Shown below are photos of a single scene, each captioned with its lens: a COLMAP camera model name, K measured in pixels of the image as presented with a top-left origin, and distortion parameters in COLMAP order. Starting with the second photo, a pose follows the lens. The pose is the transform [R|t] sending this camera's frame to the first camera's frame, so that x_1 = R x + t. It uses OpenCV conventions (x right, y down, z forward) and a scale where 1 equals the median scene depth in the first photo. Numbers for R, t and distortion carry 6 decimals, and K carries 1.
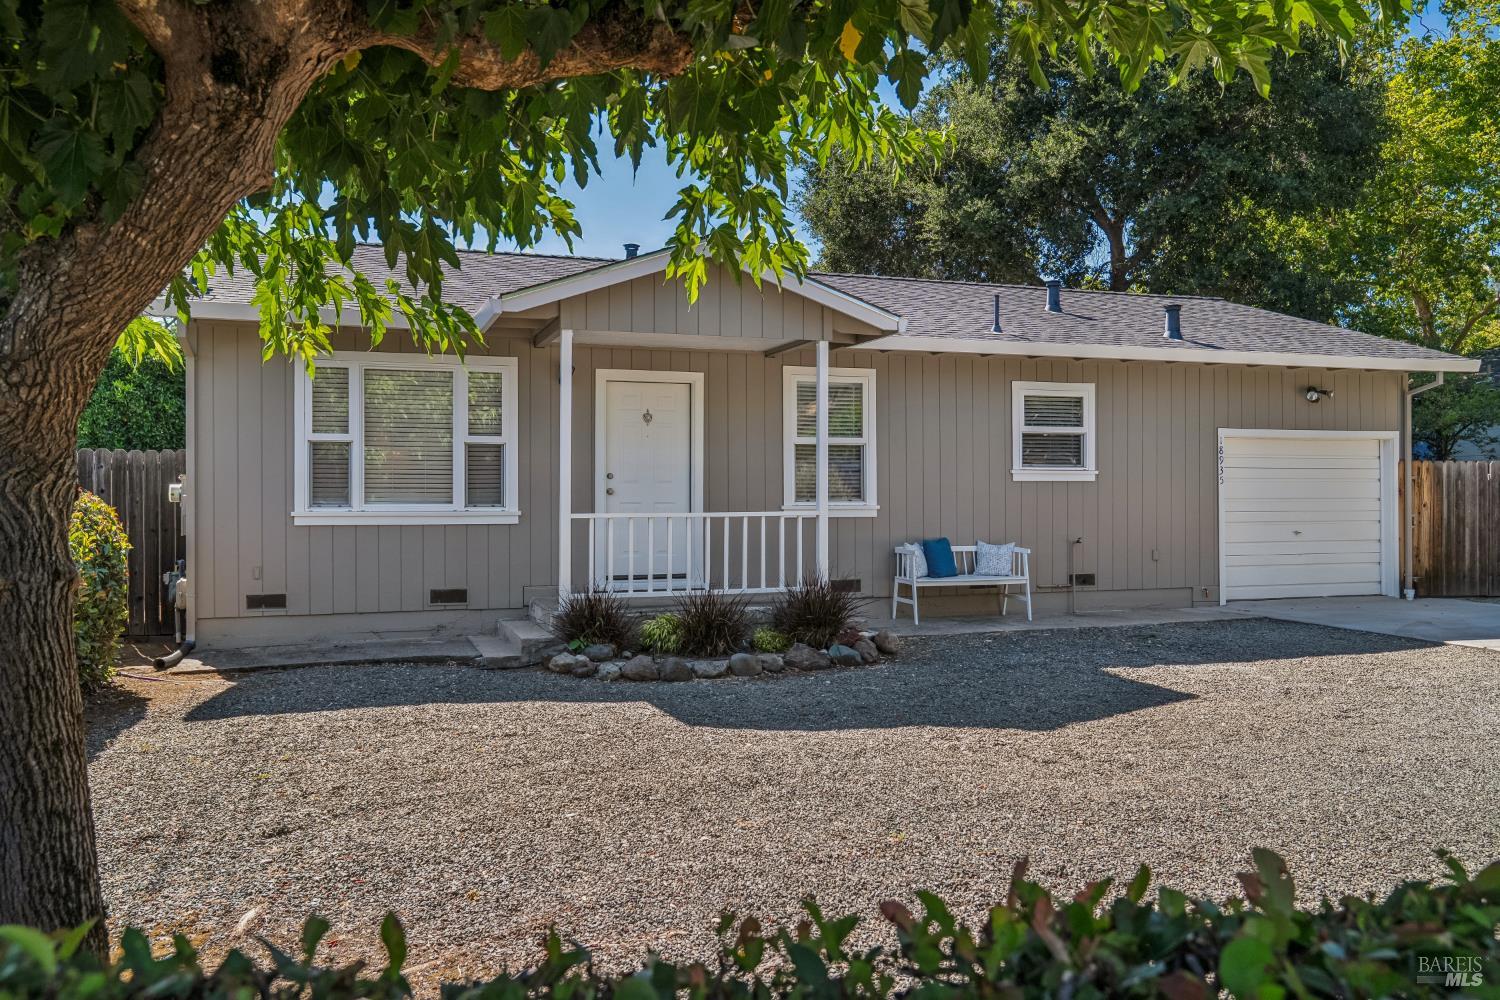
lens RADIAL K [[1188.4, 0, 724.6], [0, 1188.4, 503.6], [0, 0, 1]] dist [-0.046956, -0.001598]
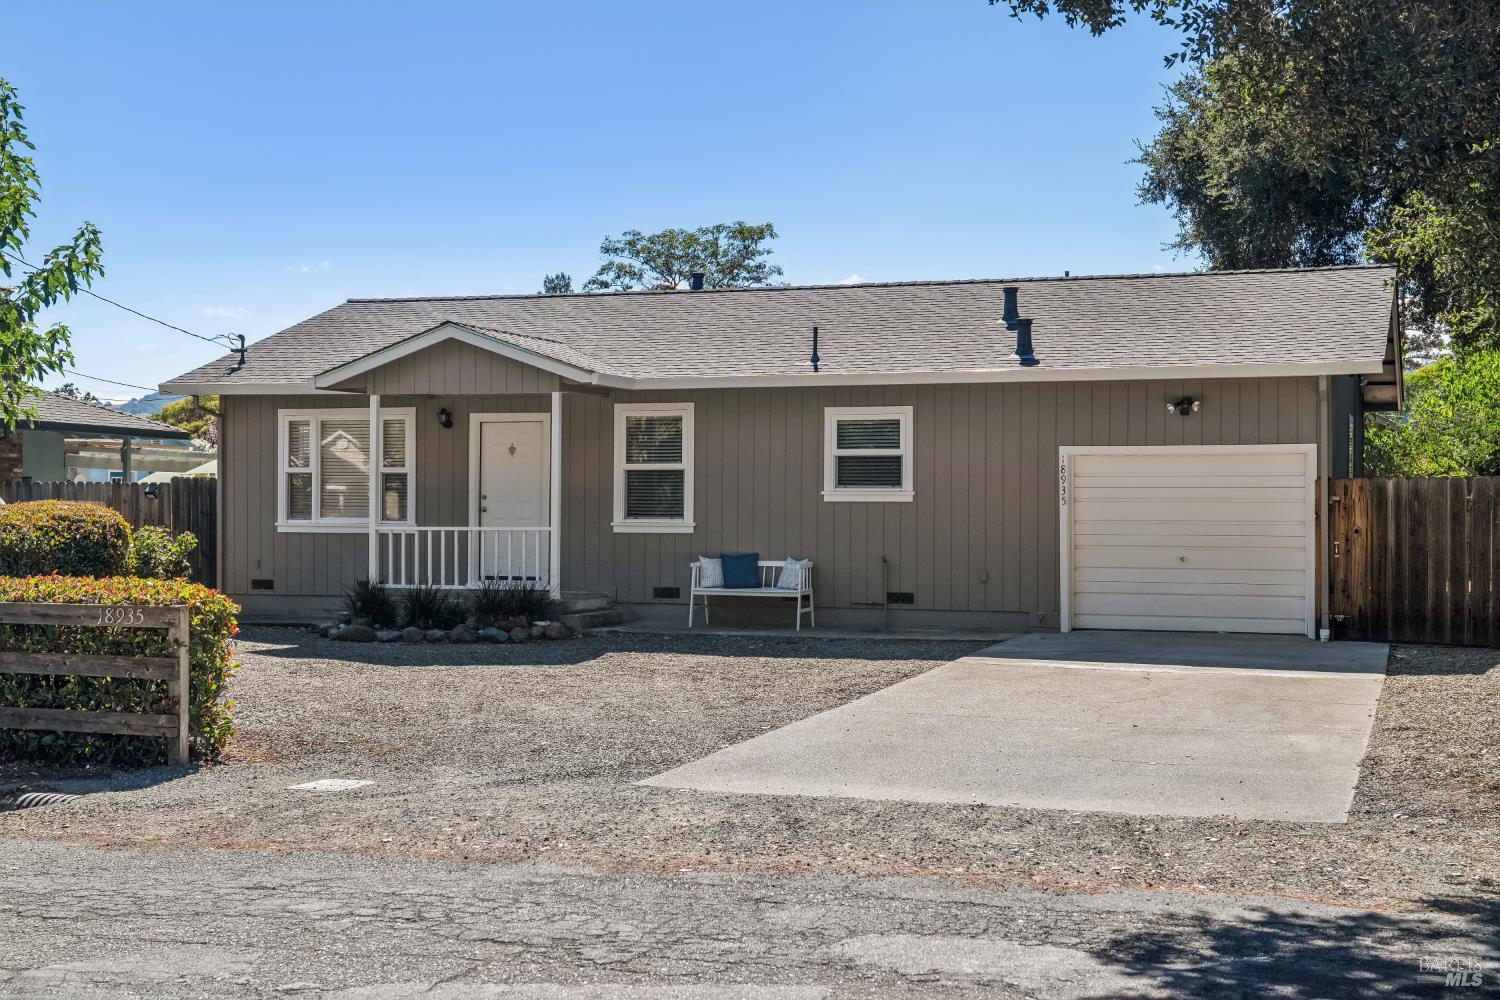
lens RADIAL K [[1943.0, 0, 750.0], [0, 1943.0, 500.0], [0, 0, 1]] dist [-0.030862, -0.016534]
pose [[0.792404, 0.006303, -0.609964, 1.239847], [-0.006779, 0.999976, 0.001526, -0.022415], [0.609959, 0.002926, 0.792428, -0.418129]]
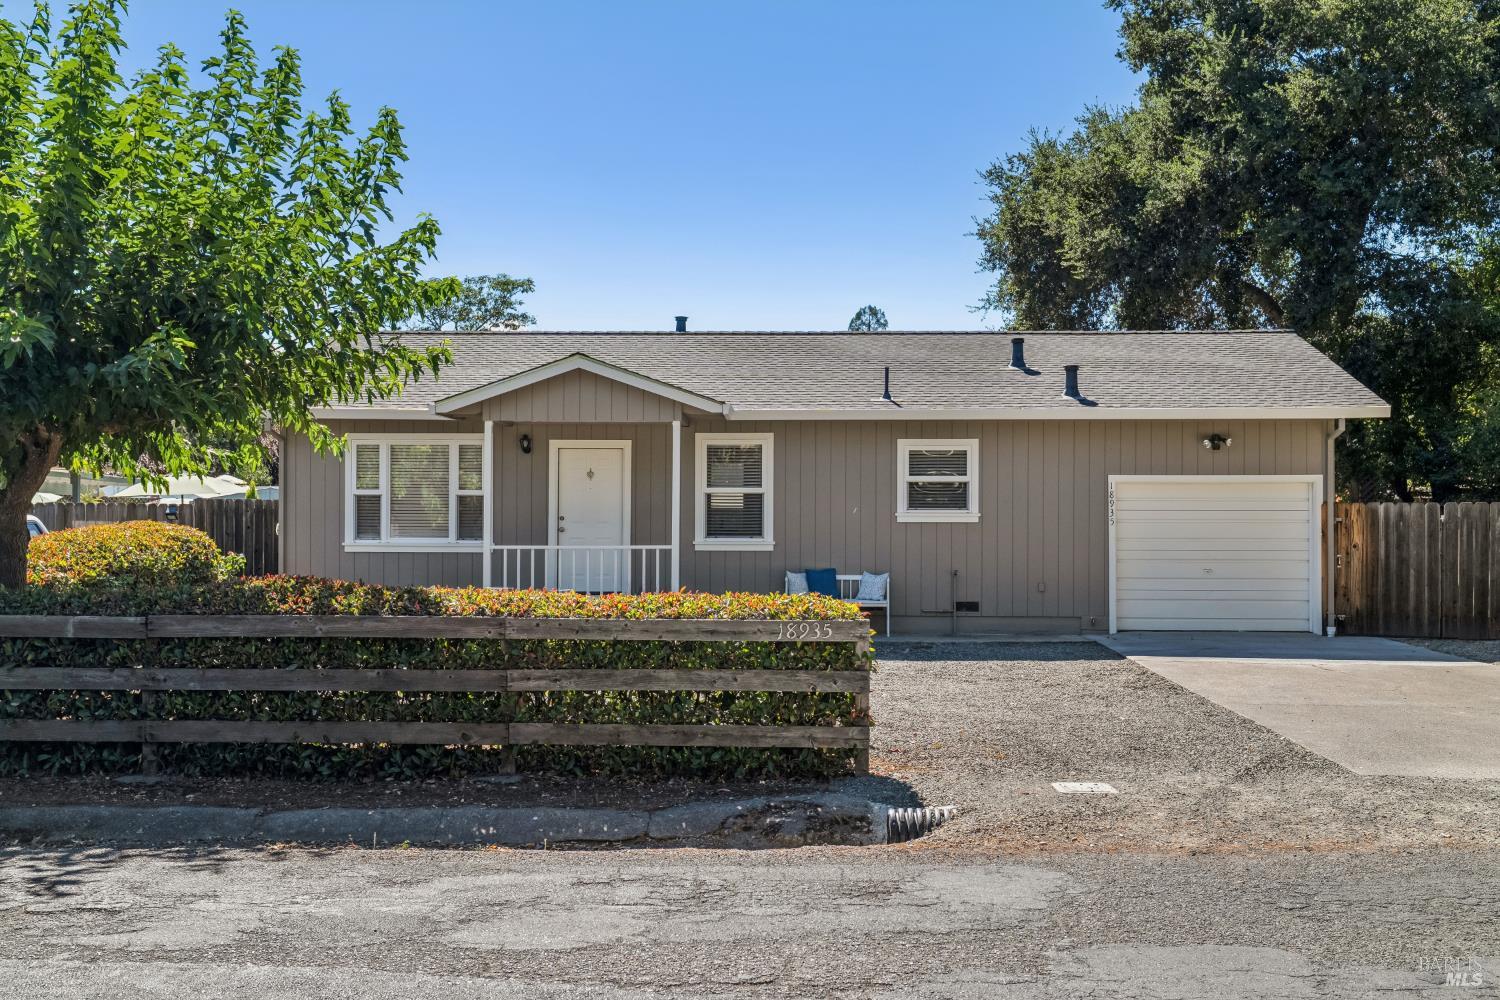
lens RADIAL K [[1675.7, 0, 749.7], [0, 1675.7, 525.9], [0, 0, 1]] dist [-0.072536, -0.002869]
pose [[0.929734, 0.006700, -0.368170, 0.720824], [-0.007124, 0.999975, 0.000206, -0.014373], [0.368162, 0.002431, 0.929758, -0.626221]]
